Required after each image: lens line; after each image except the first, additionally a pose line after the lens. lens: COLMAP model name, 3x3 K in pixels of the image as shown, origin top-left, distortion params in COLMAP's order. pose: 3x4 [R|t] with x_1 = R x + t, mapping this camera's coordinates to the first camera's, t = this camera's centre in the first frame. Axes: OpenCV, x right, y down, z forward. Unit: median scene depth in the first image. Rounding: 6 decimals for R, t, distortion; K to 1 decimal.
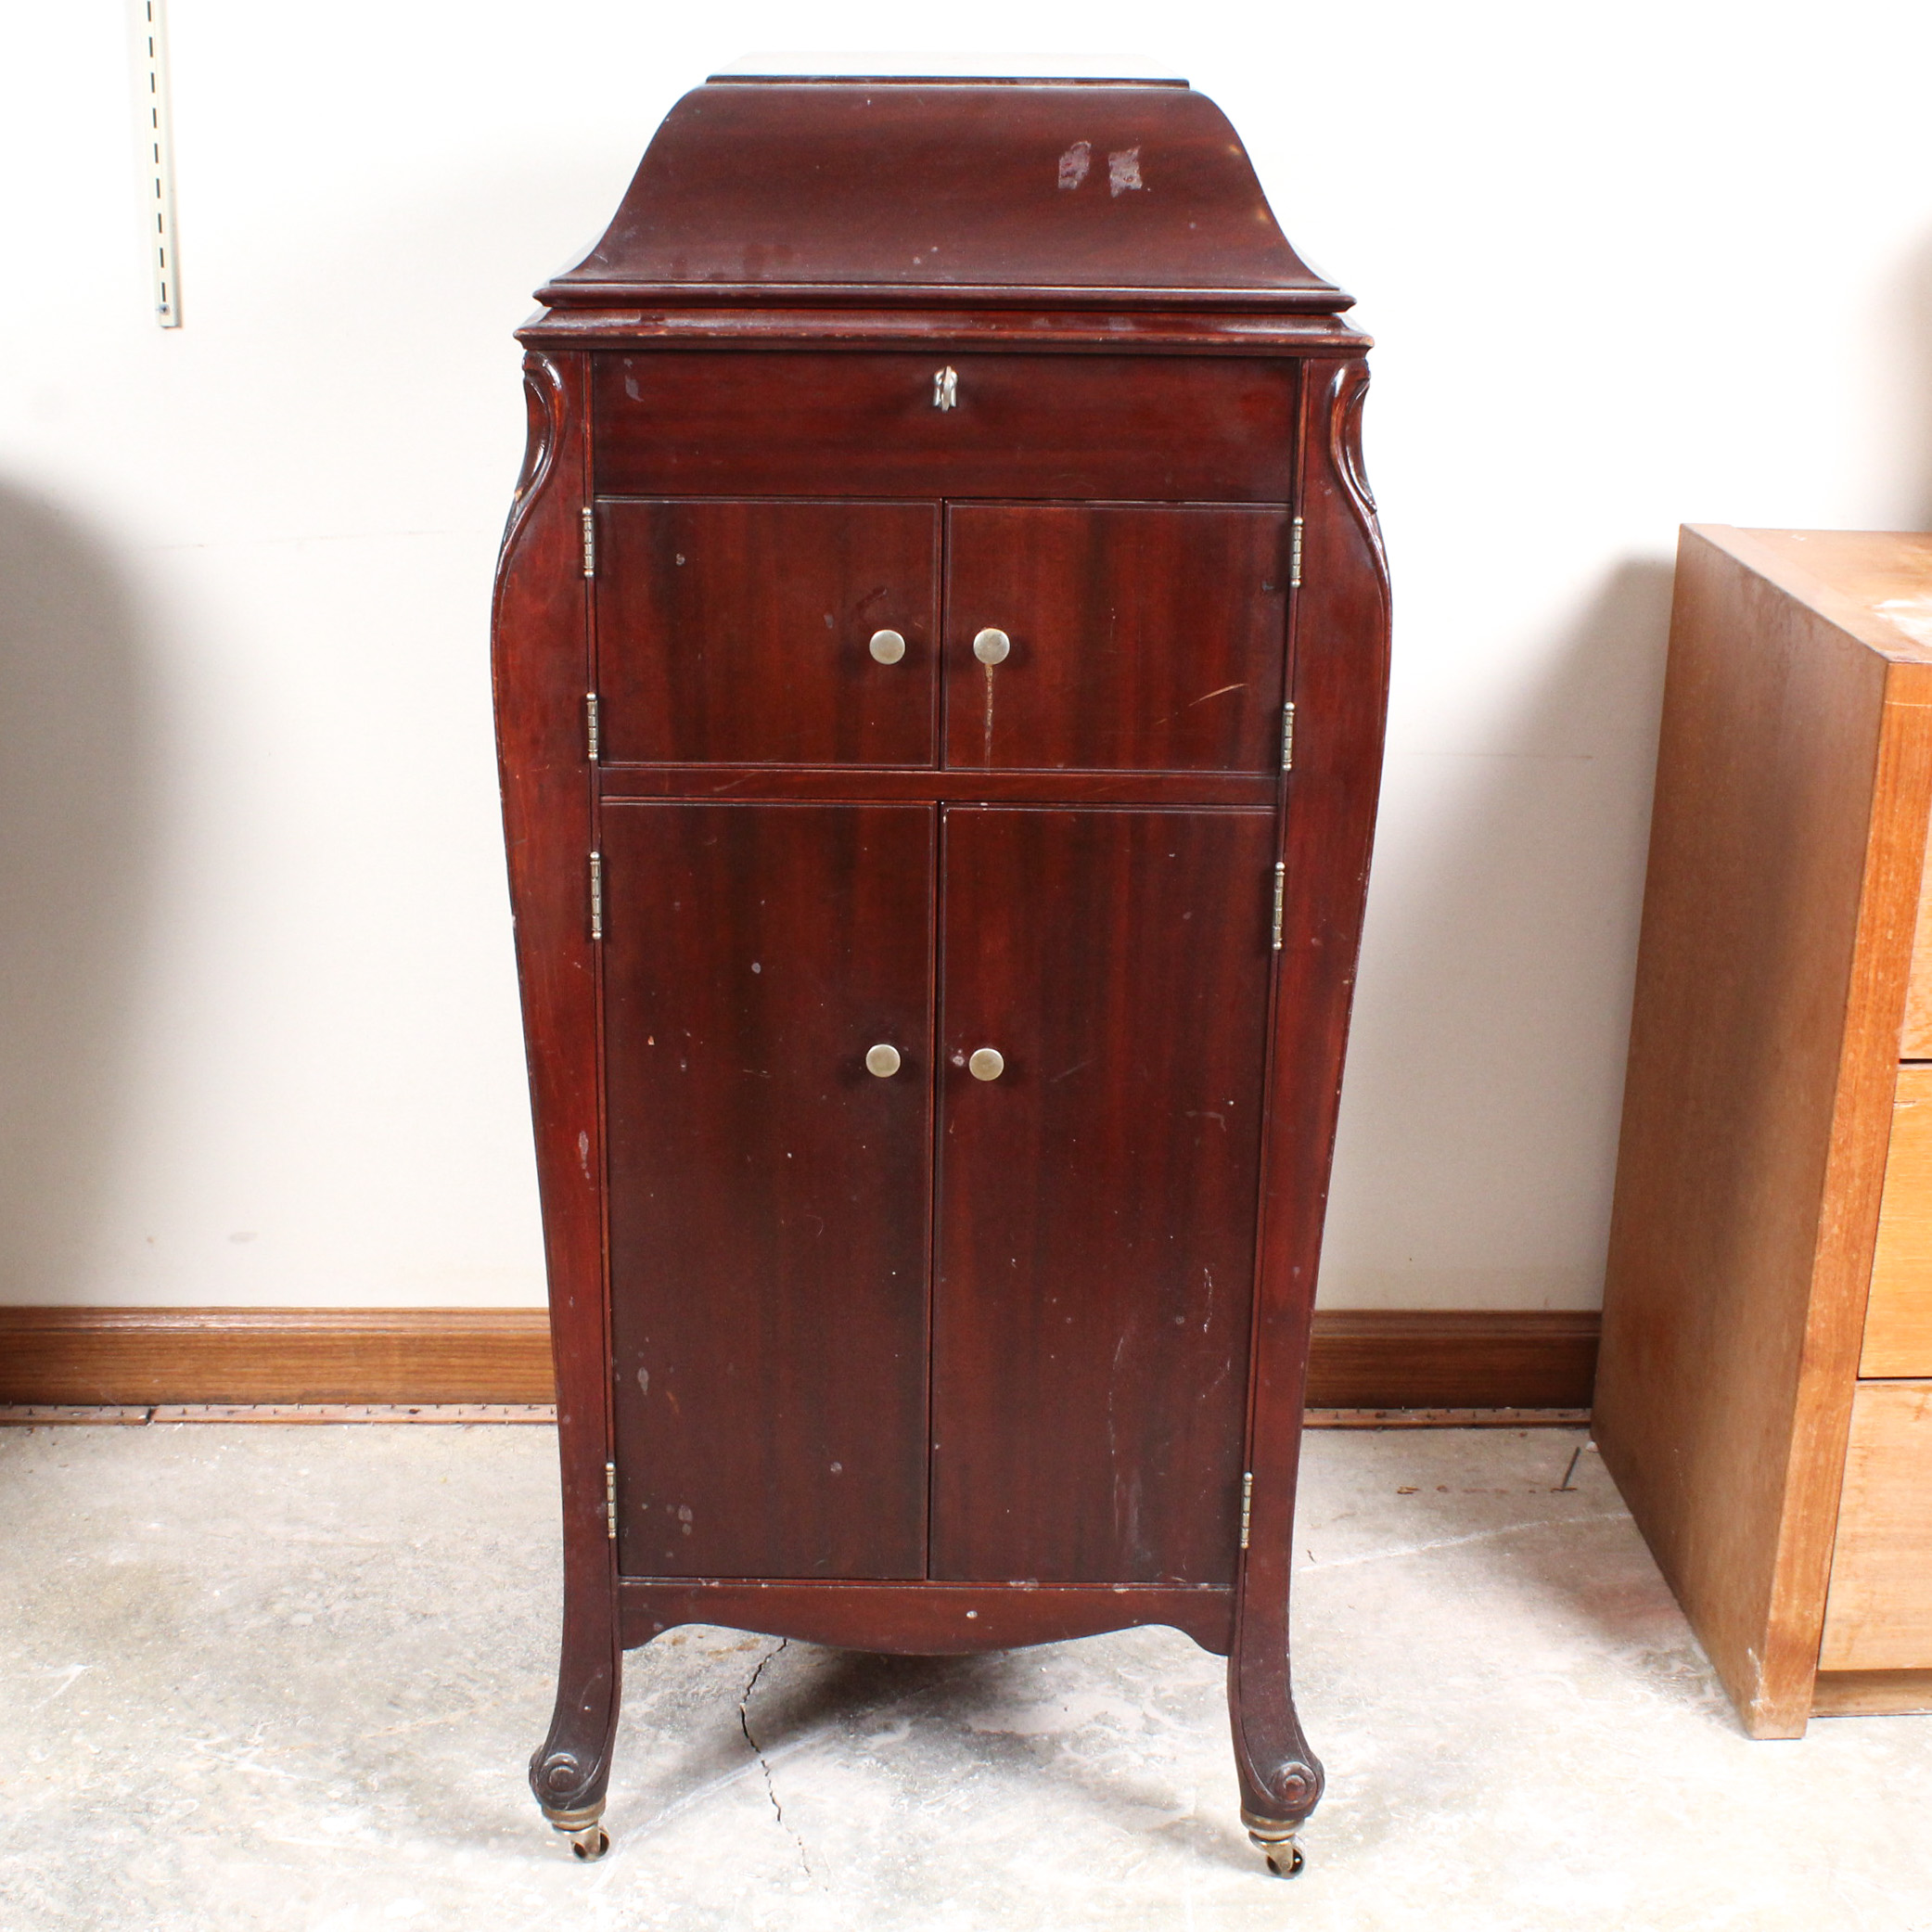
lens RADIAL K [[3123.7, 0, 894.8], [0, 3123.7, 962.9], [0, 0, 1]] dist [-0.109511, -0.134531]
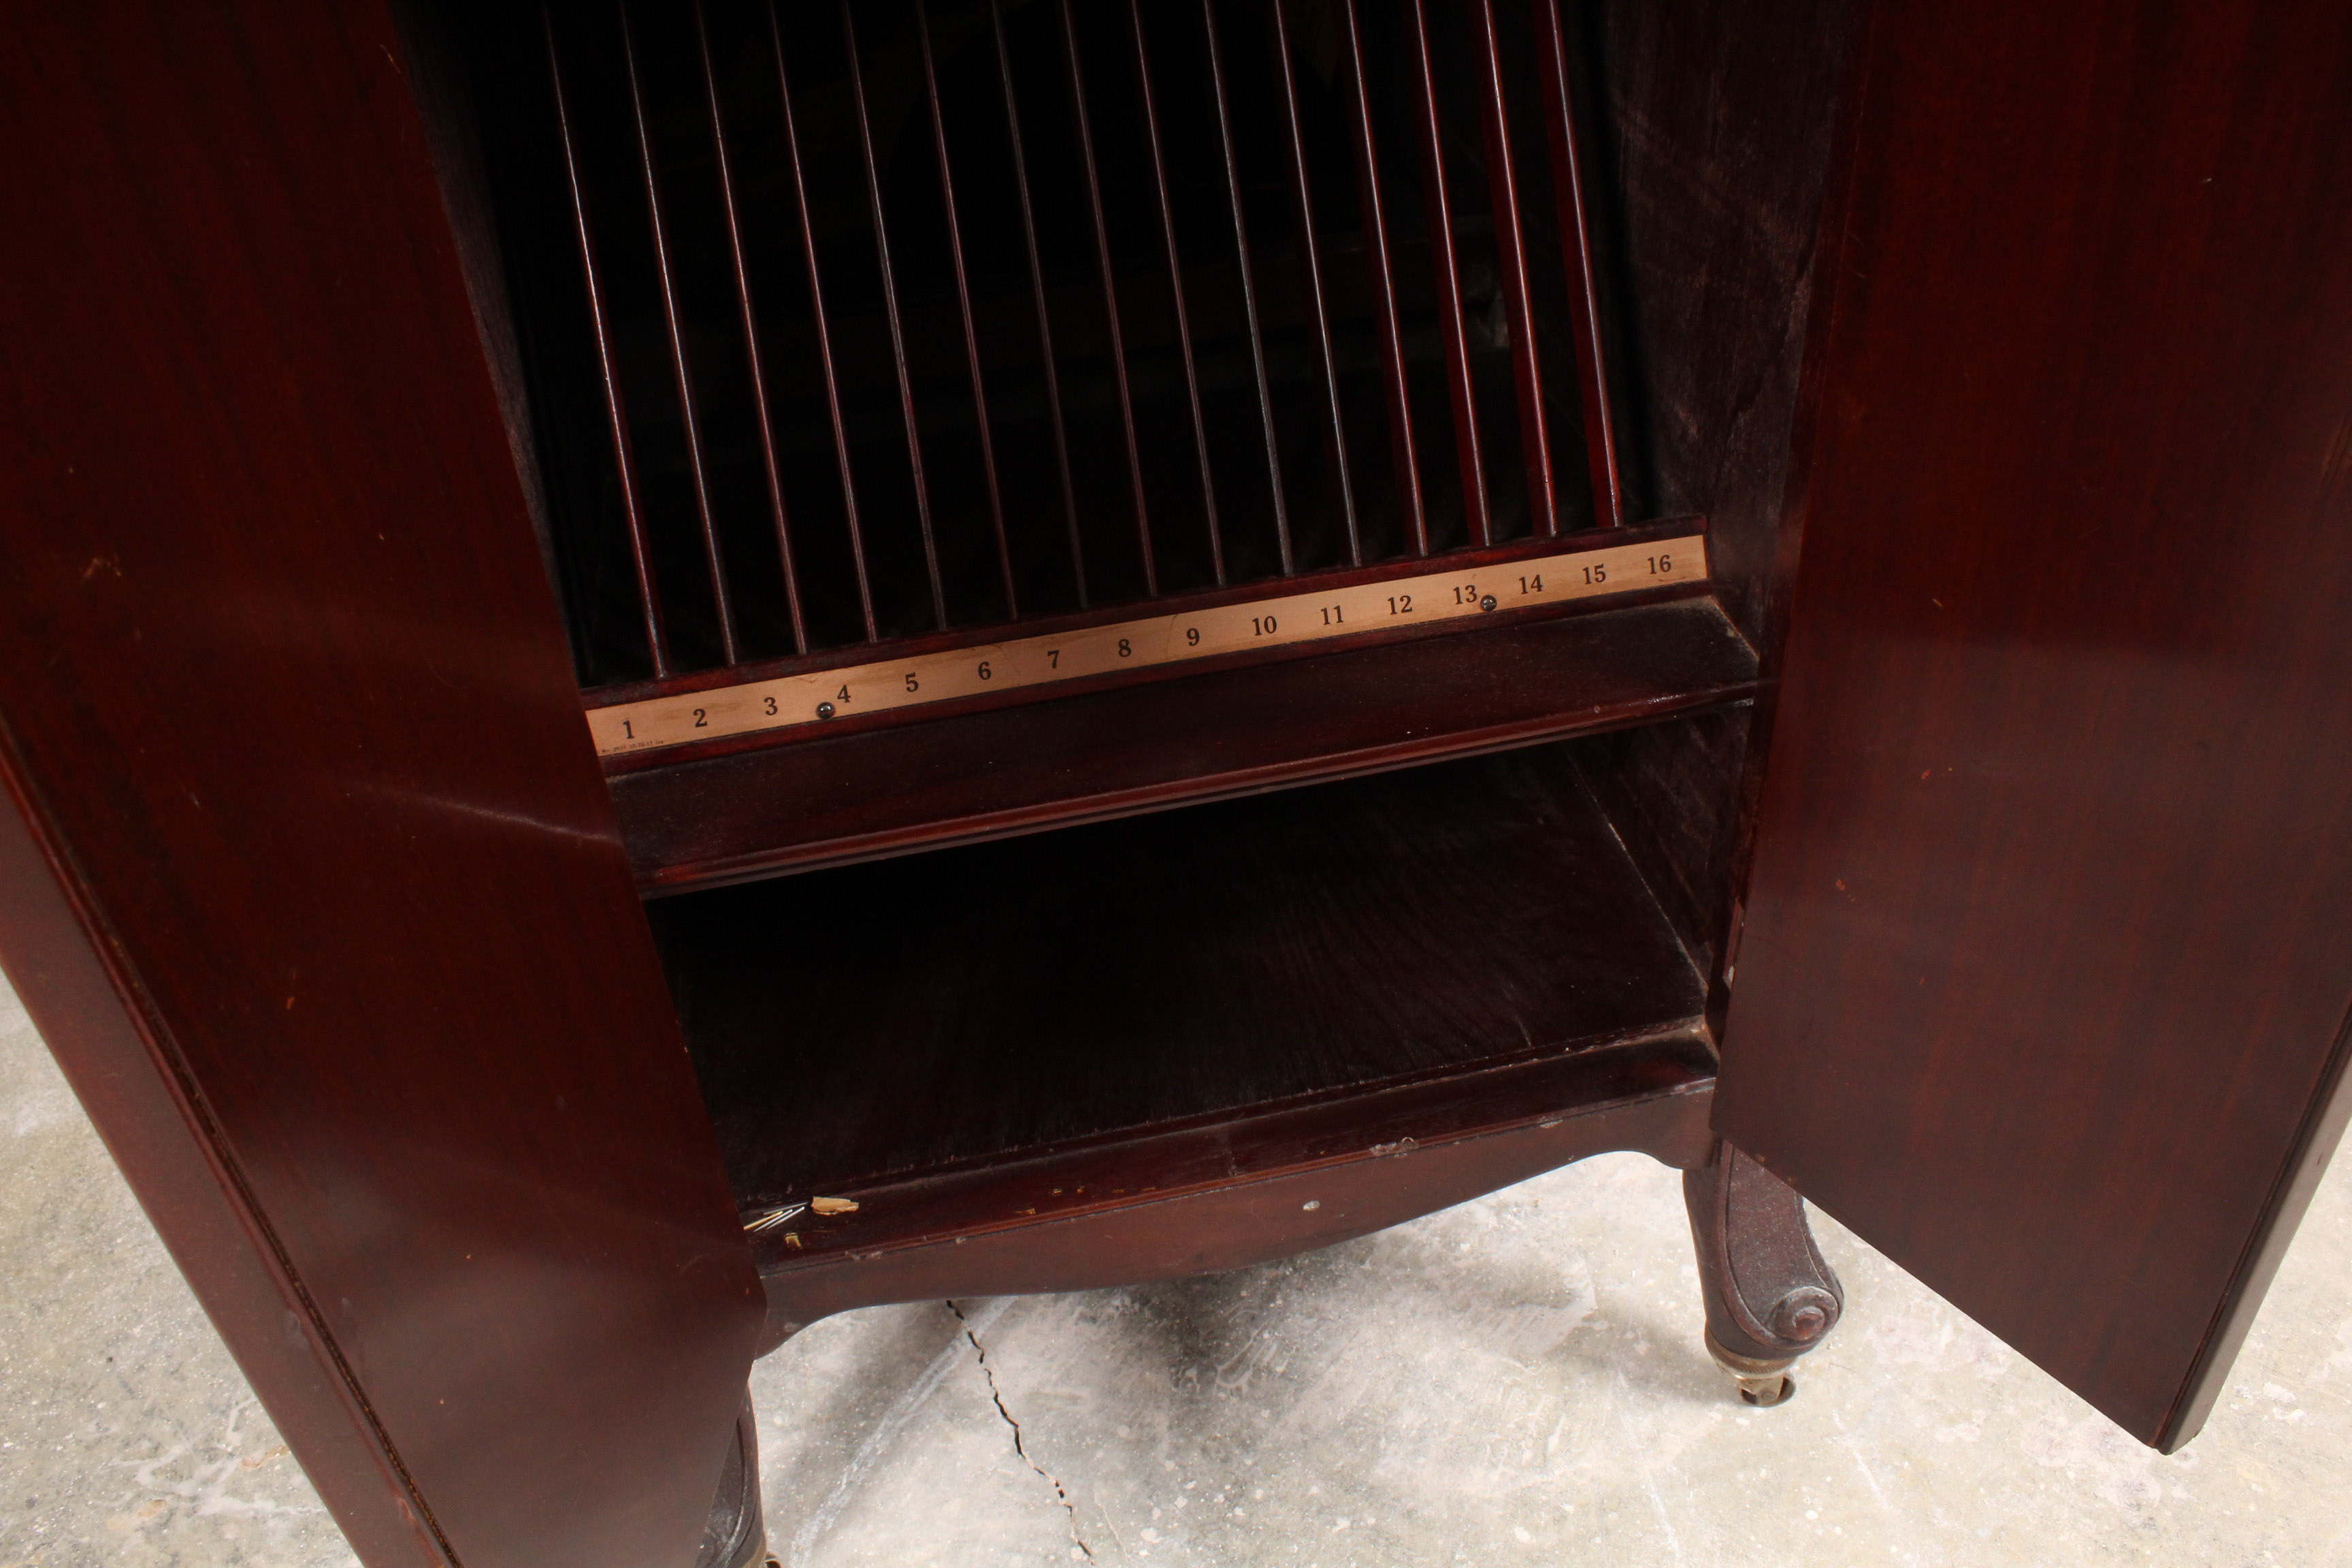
lens RADIAL K [[1989.3, 0, 1176.0], [0, 1989.3, 784.0], [0, 0, 1]] dist [-0.175856, 0.154955]
pose [[0.977072, -0.175839, 0.120047, -0.028691], [0.128687, 0.936926, 0.324976, 0.007245], [-0.169619, -0.302076, 0.938072, 0.619184]]
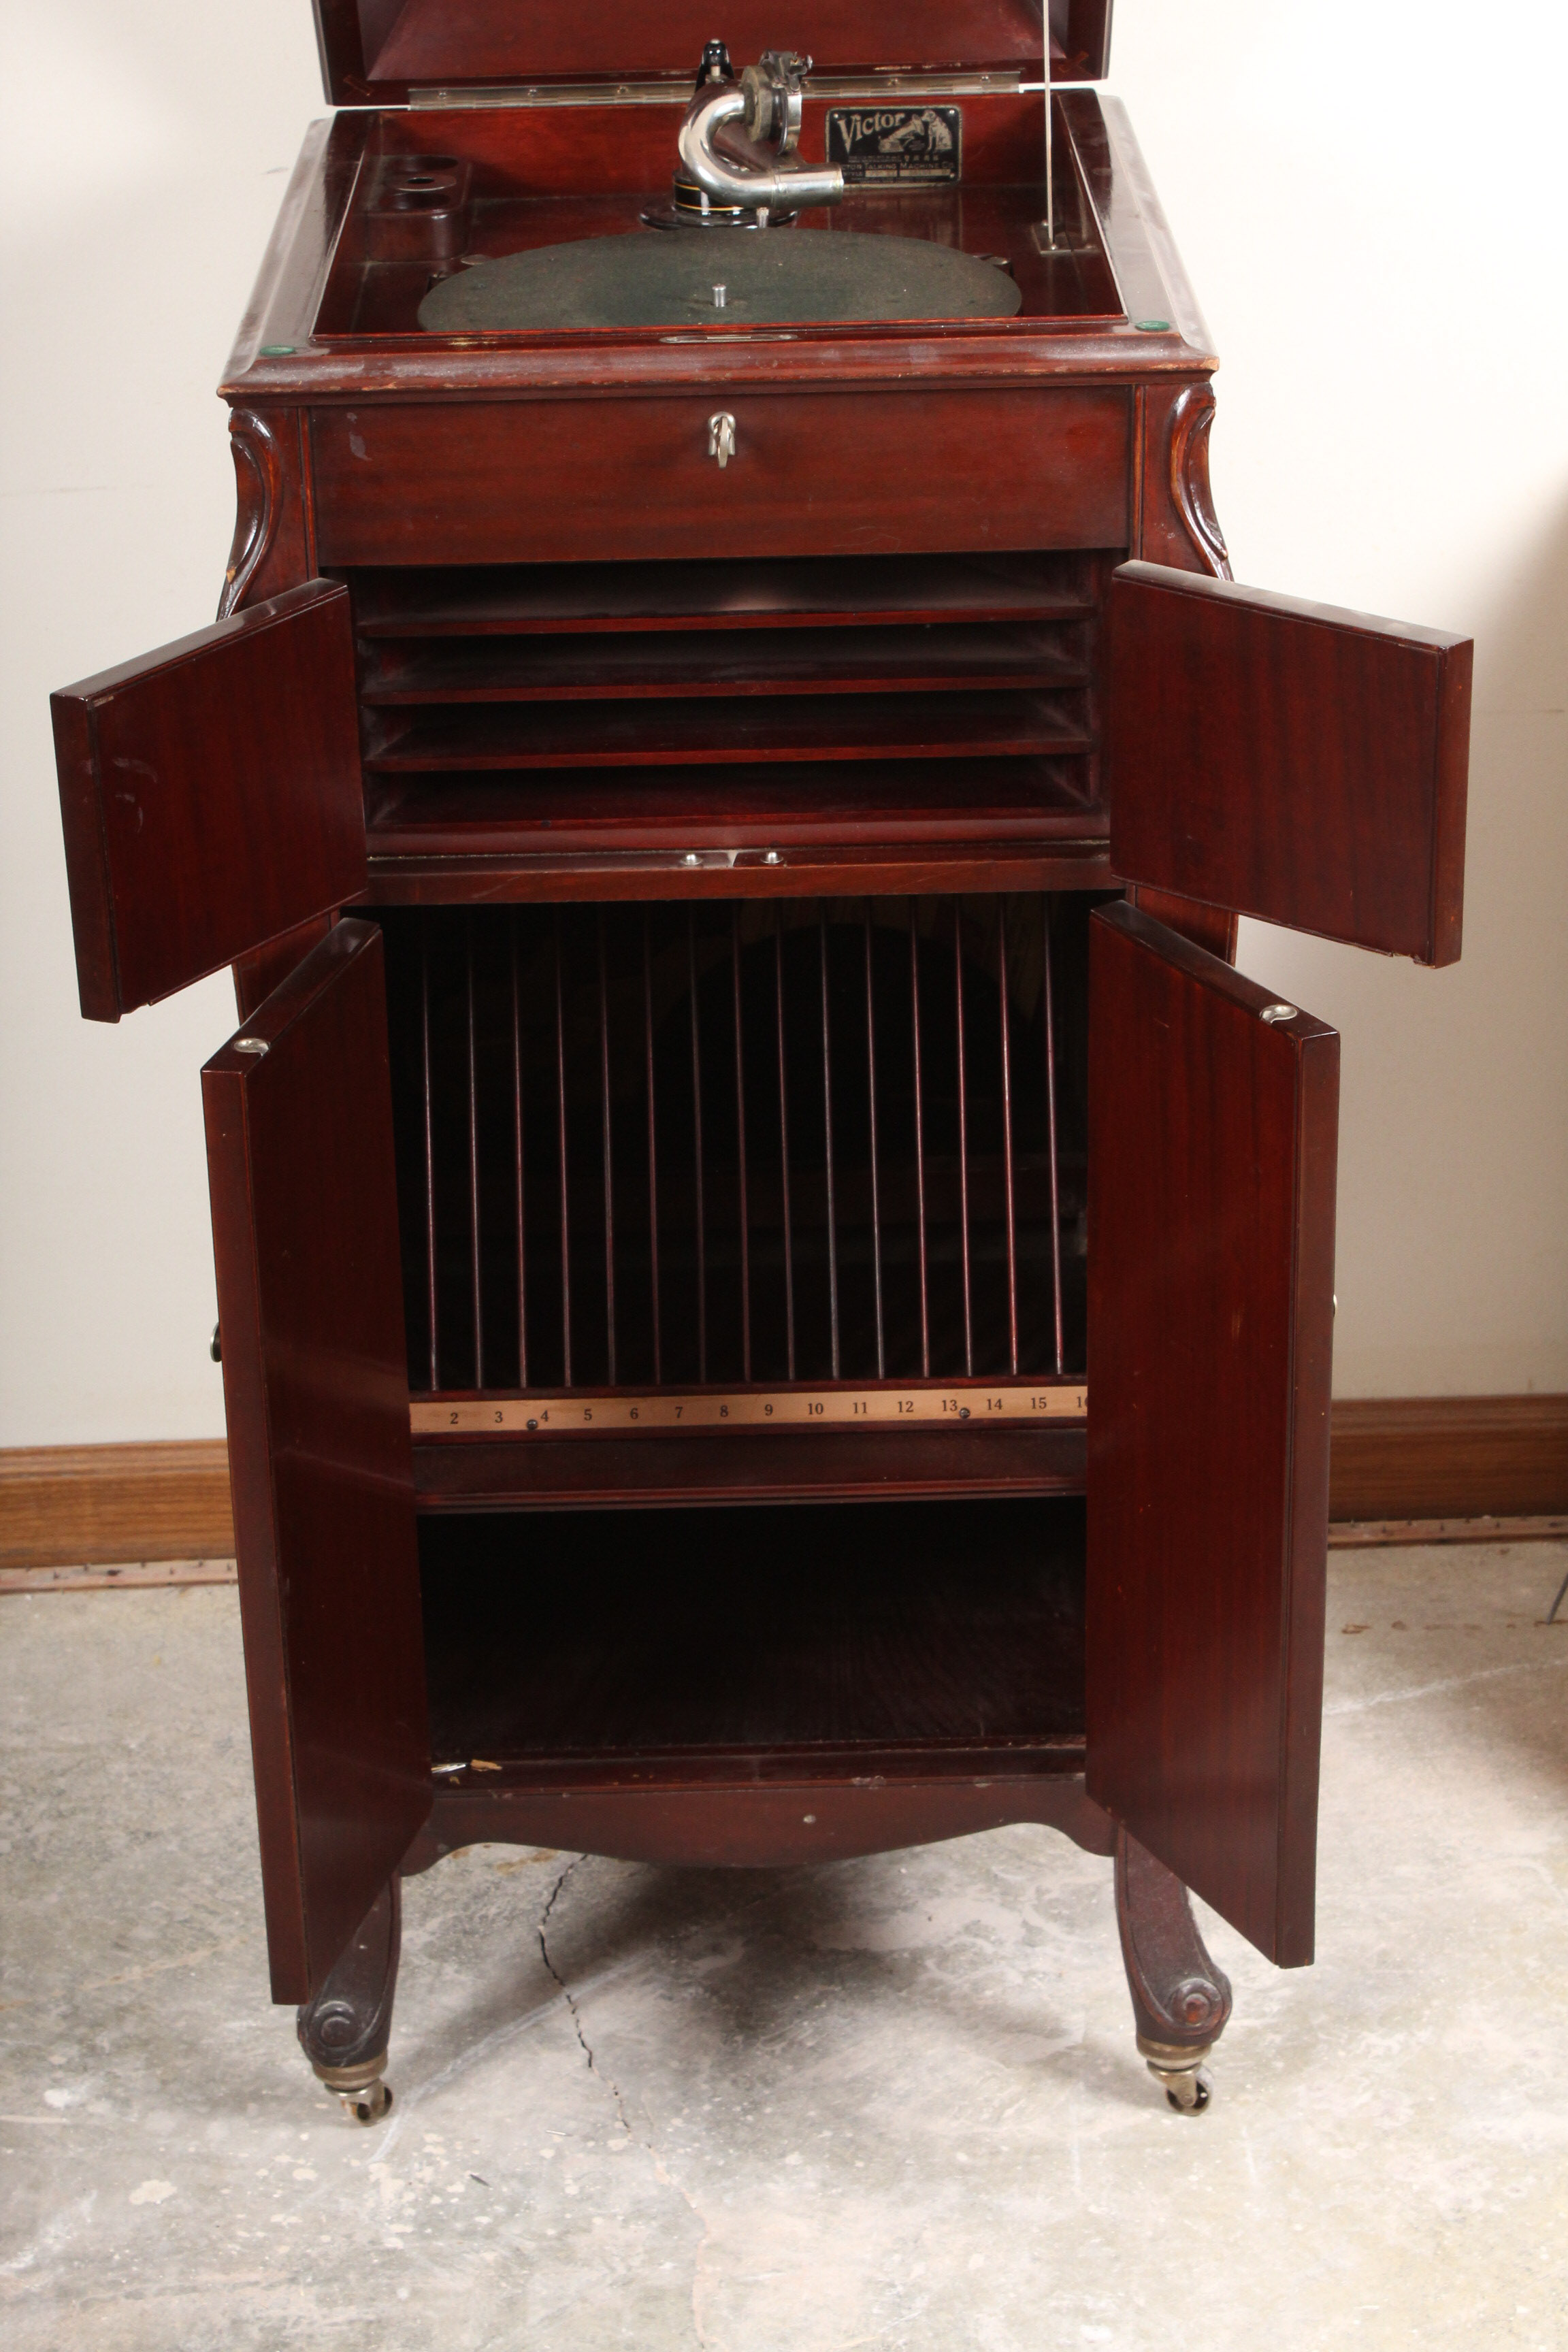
lens RADIAL K [[4884.5, 0, 789.4], [0, 4884.5, 1108.8], [0, 0, 1]] dist [0.070924, -0.394885]
pose [[0.999306, -0.035200, 0.012219, 0.009370], [0.034062, 0.995935, 0.083386, -0.089297], [-0.015105, -0.082912, 0.996442, -0.298908]]
